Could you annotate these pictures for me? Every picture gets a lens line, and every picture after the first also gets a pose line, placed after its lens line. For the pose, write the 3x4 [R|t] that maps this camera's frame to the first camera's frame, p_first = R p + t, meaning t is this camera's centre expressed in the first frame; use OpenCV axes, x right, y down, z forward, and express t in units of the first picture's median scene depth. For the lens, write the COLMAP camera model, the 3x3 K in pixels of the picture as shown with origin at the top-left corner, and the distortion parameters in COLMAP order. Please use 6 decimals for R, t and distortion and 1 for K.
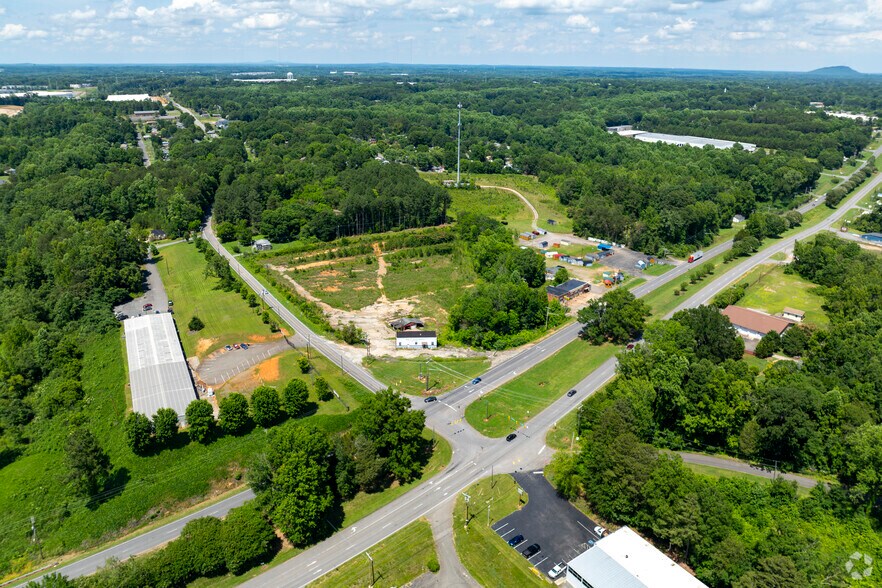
lens RADIAL K [[621.0, 0, 440.2], [0, 621.0, 265.9], [0, 0, 1]] dist [-0.044527, 0.002030]
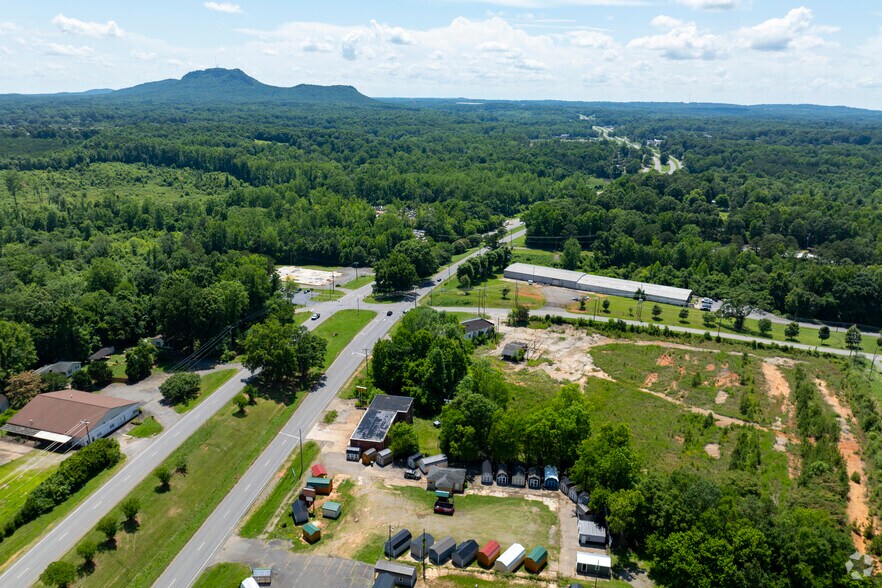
lens RADIAL K [[635.1, 0, 435.3], [0, 635.1, 293.9], [0, 0, 1]] dist [-0.044429, 0.000891]
pose [[-0.837105, 0.142539, -0.528146, 0.415077], [-0.192097, 0.827381, 0.527769, -0.350568], [0.512206, 0.543253, -0.665223, 1.238626]]
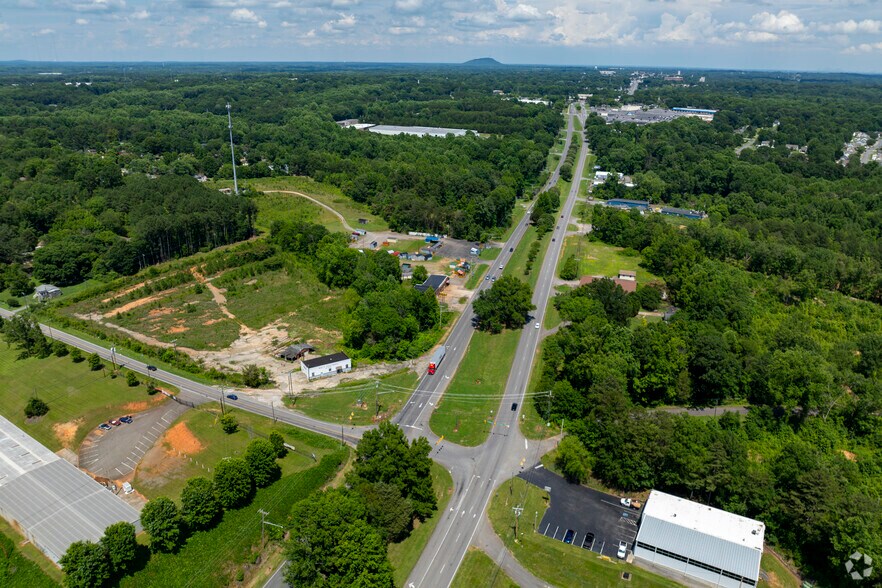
lens RADIAL K [[630.0, 0, 437.5], [0, 630.0, 268.7], [0, 0, 1]] dist [-0.044551, -0.000006]
pose [[0.884869, -0.145881, 0.442409, -0.212829], [0.142671, 0.988932, 0.040735, -0.026390], [-0.443455, 0.027073, 0.895888, 0.082662]]
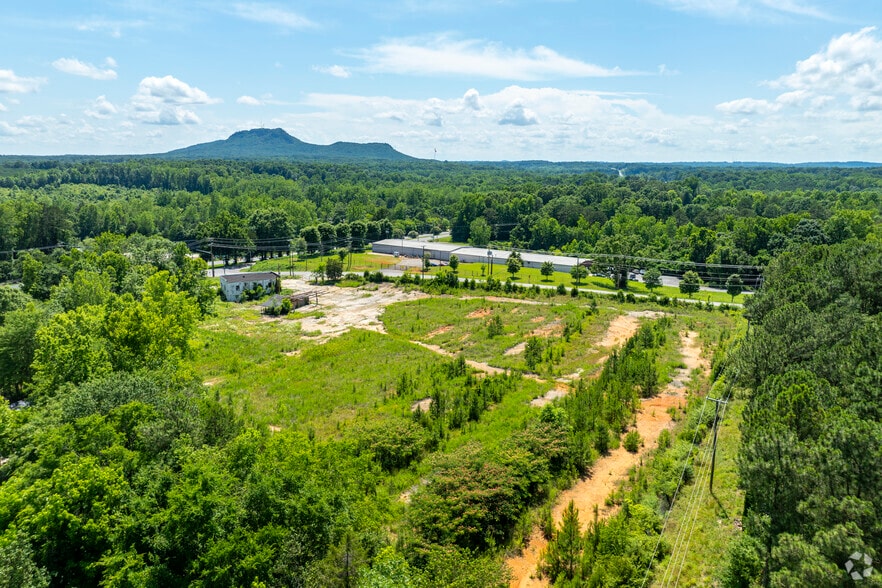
lens RADIAL K [[630.0, 0, 437.5], [0, 630.0, 268.7], [0, 0, 1]] dist [-0.044551, -0.000006]
pose [[-0.876733, 0.061890, -0.476980, 0.094701], [-0.166720, 0.891101, 0.422071, -0.195343], [0.451159, 0.449566, -0.770938, 1.284903]]
